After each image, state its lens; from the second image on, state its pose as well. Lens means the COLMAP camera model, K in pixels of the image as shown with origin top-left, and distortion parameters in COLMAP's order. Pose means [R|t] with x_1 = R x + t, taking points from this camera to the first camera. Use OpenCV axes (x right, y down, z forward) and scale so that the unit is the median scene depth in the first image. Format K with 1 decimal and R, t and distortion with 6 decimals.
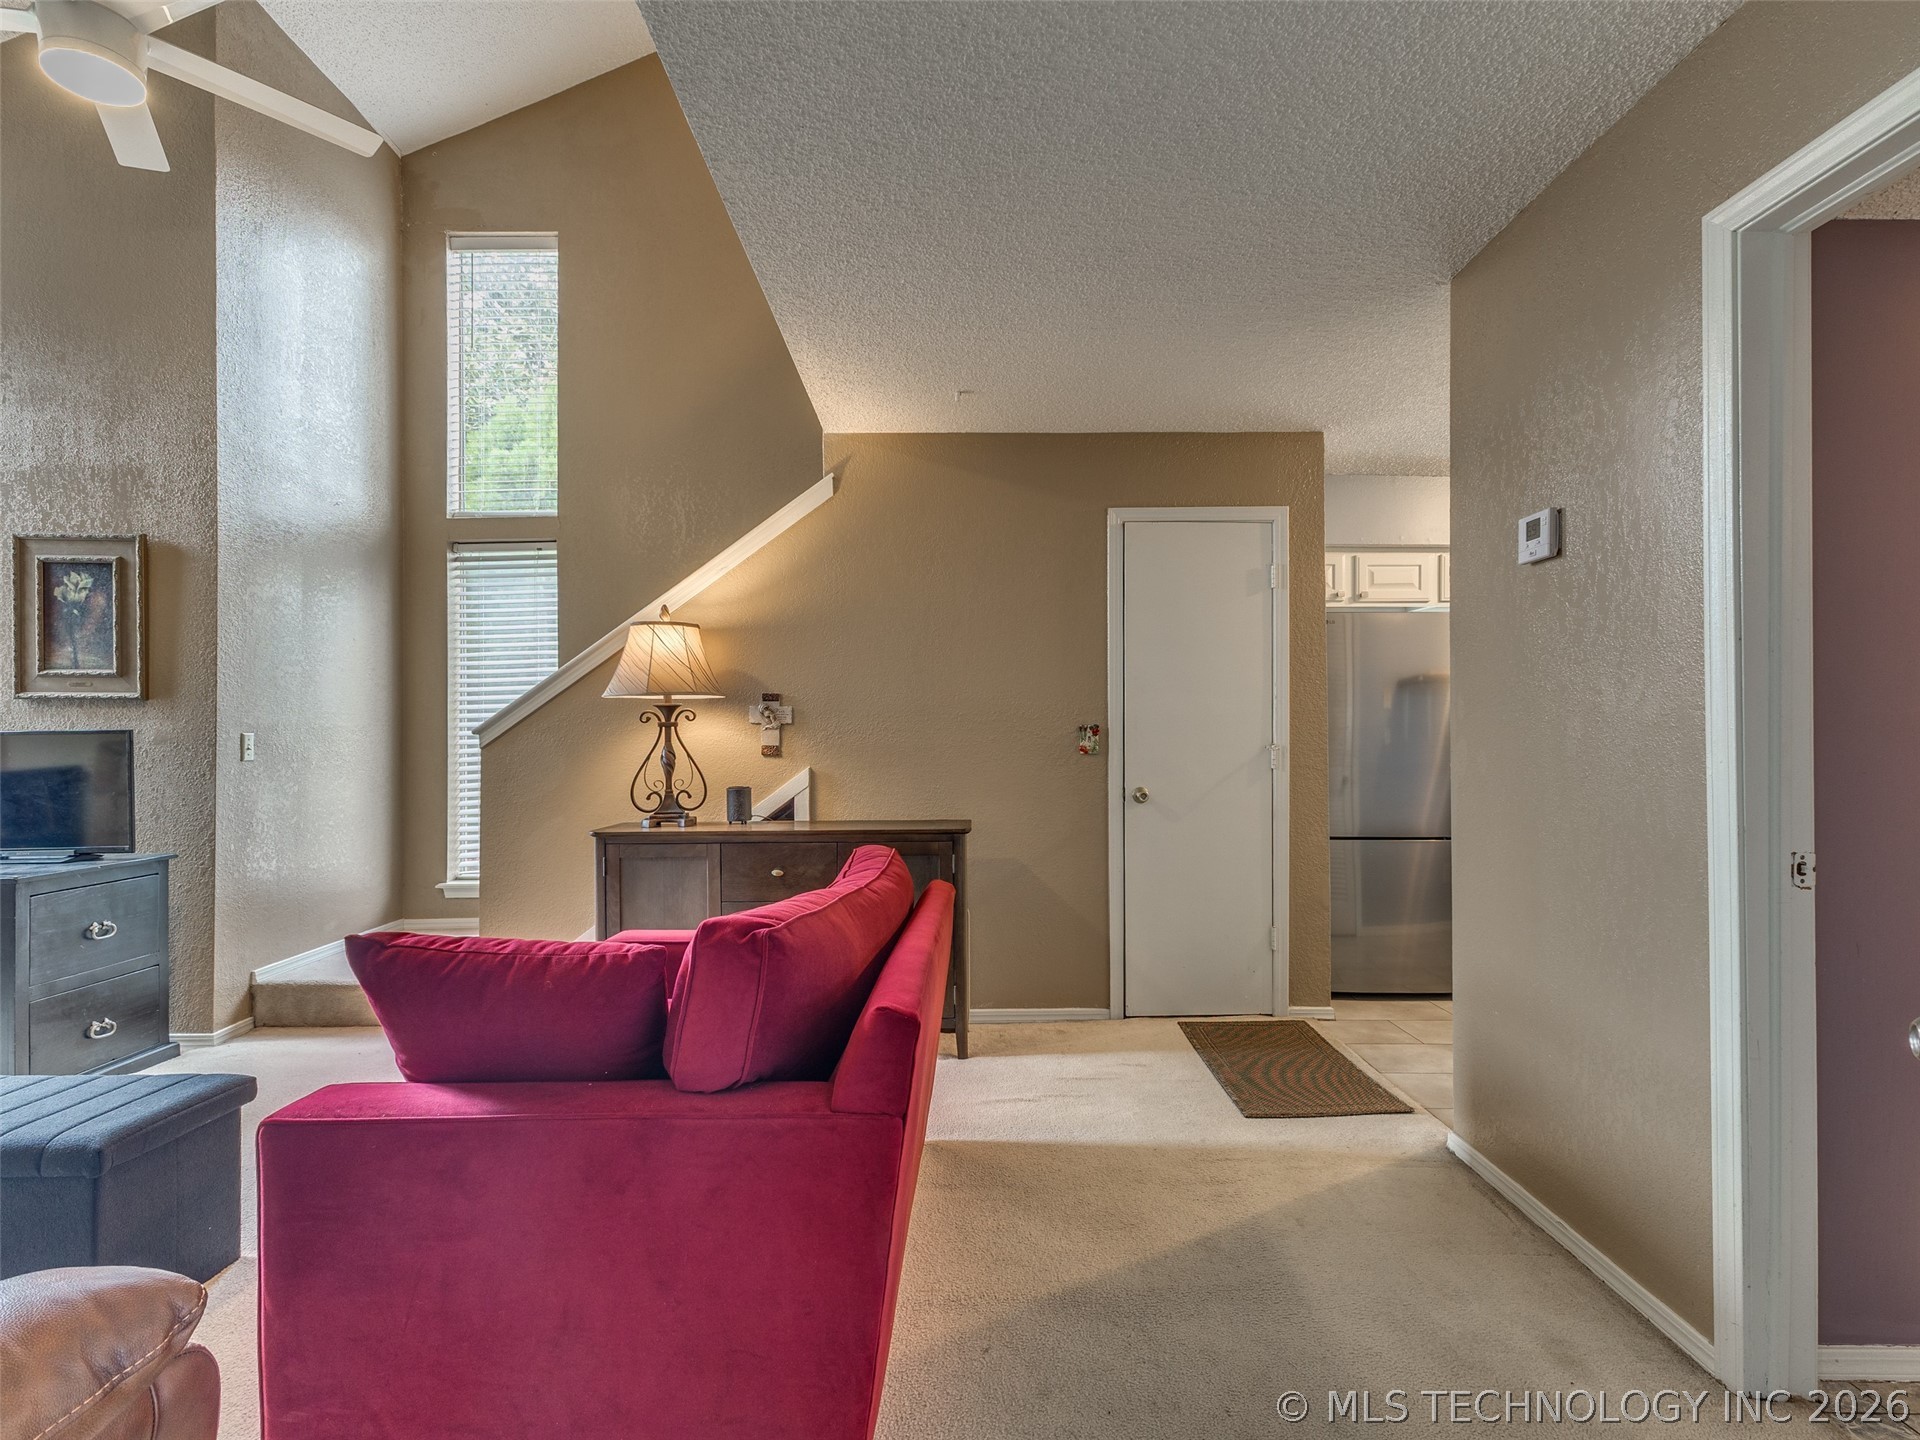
lens RADIAL K [[936.9, 0, 968.2], [0, 936.9, 715.5], [0, 0, 1]] dist [0.014432, 0.000281]
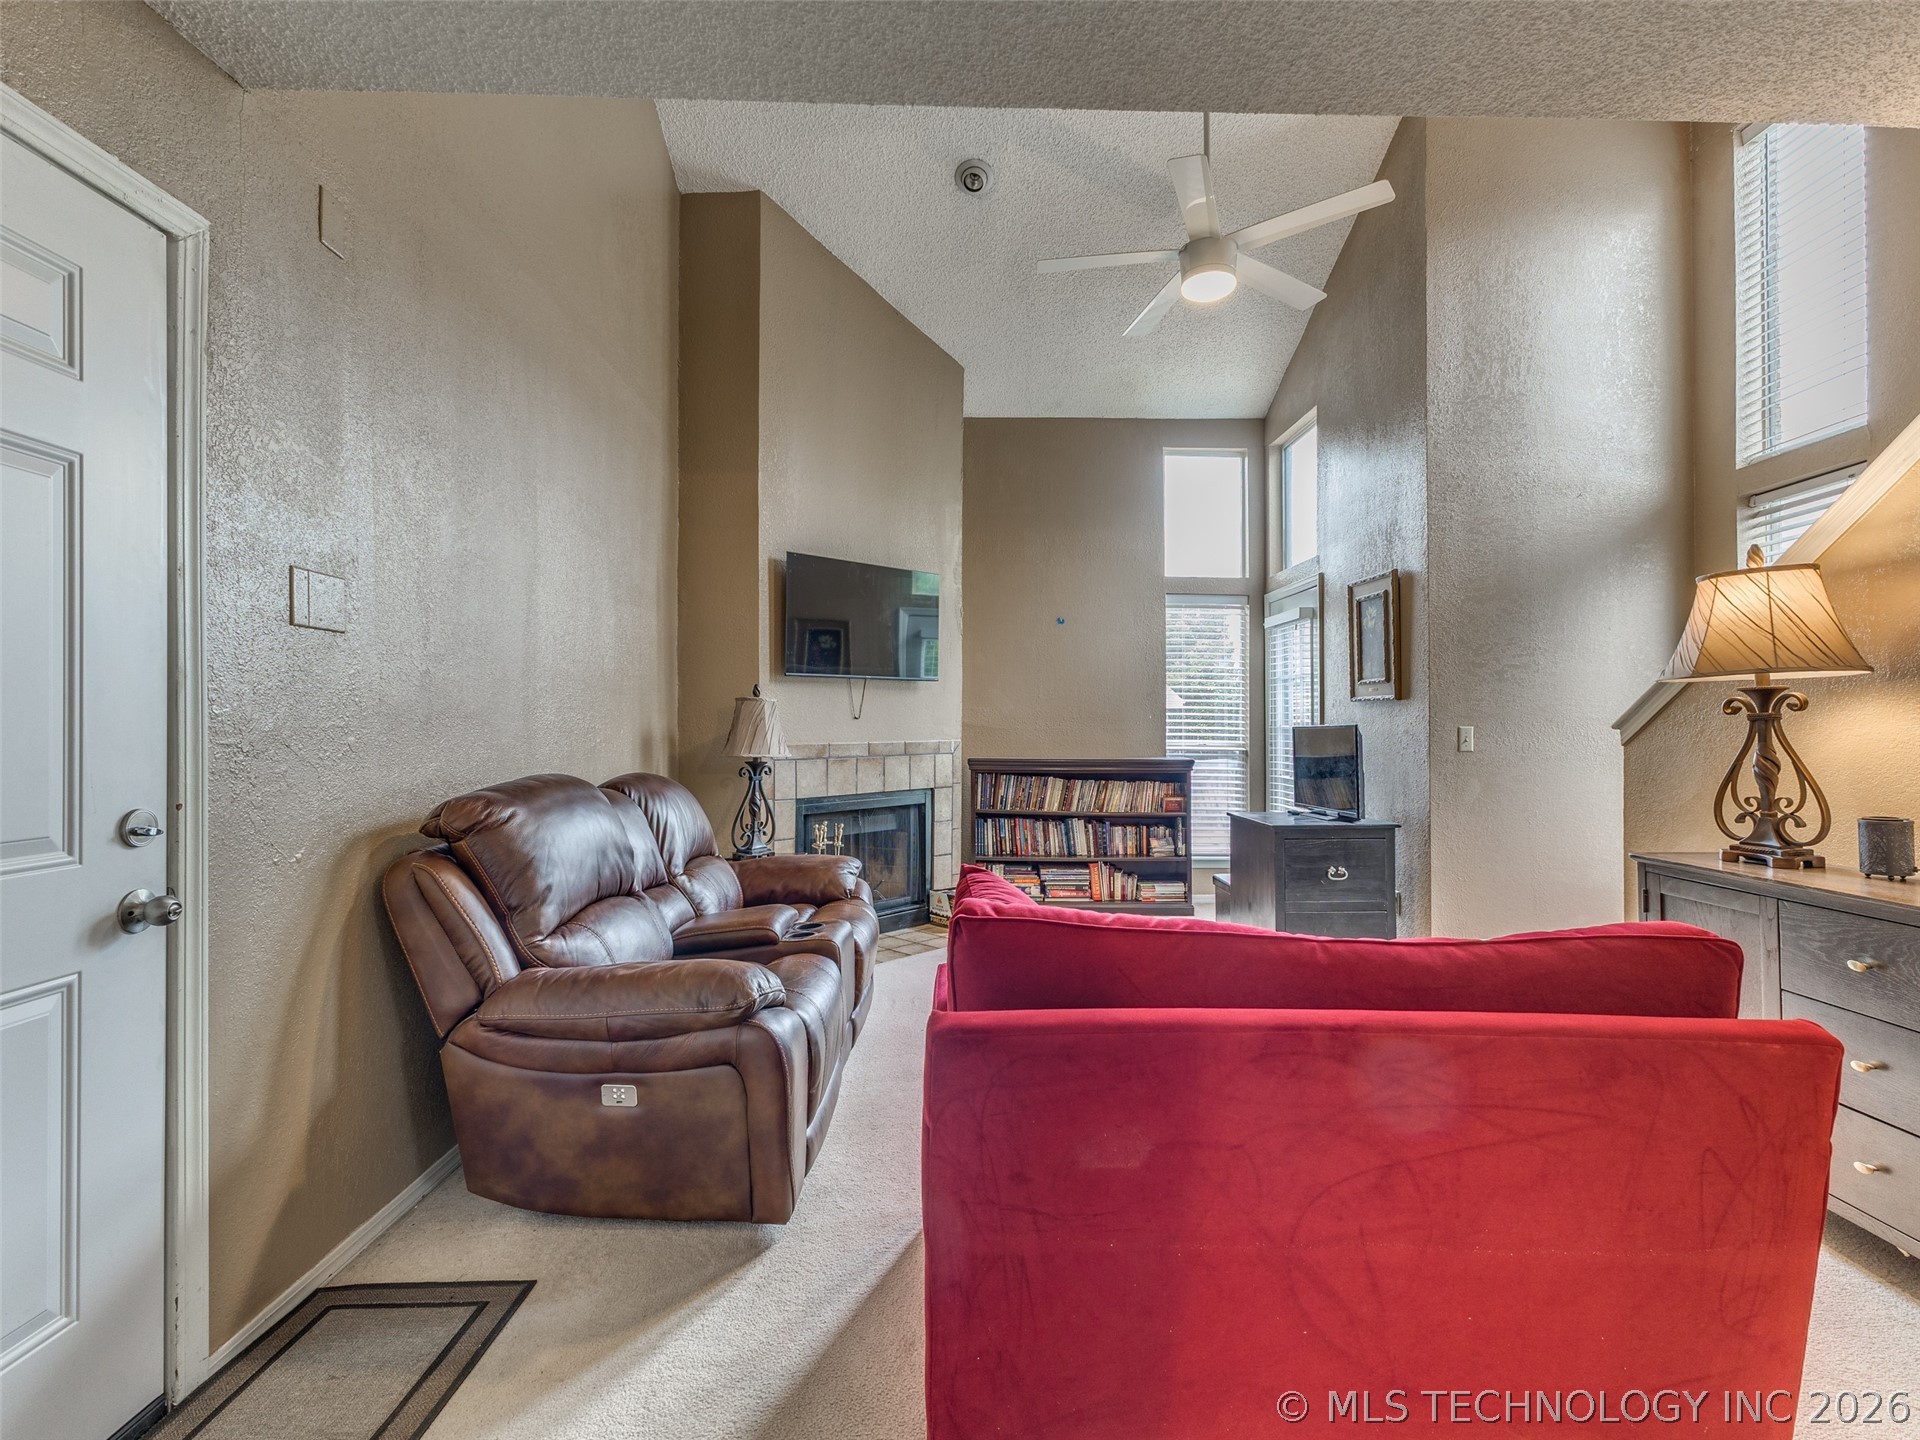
lens RADIAL K [[936.9, 0, 968.2], [0, 936.9, 715.5], [0, 0, 1]] dist [0.014432, 0.000281]
pose [[0.007968, -0.009455, -0.999924, 0.369707], [0.018017, 0.999794, -0.009310, 0.004759], [0.999806, -0.017941, 0.008137, 0.410553]]
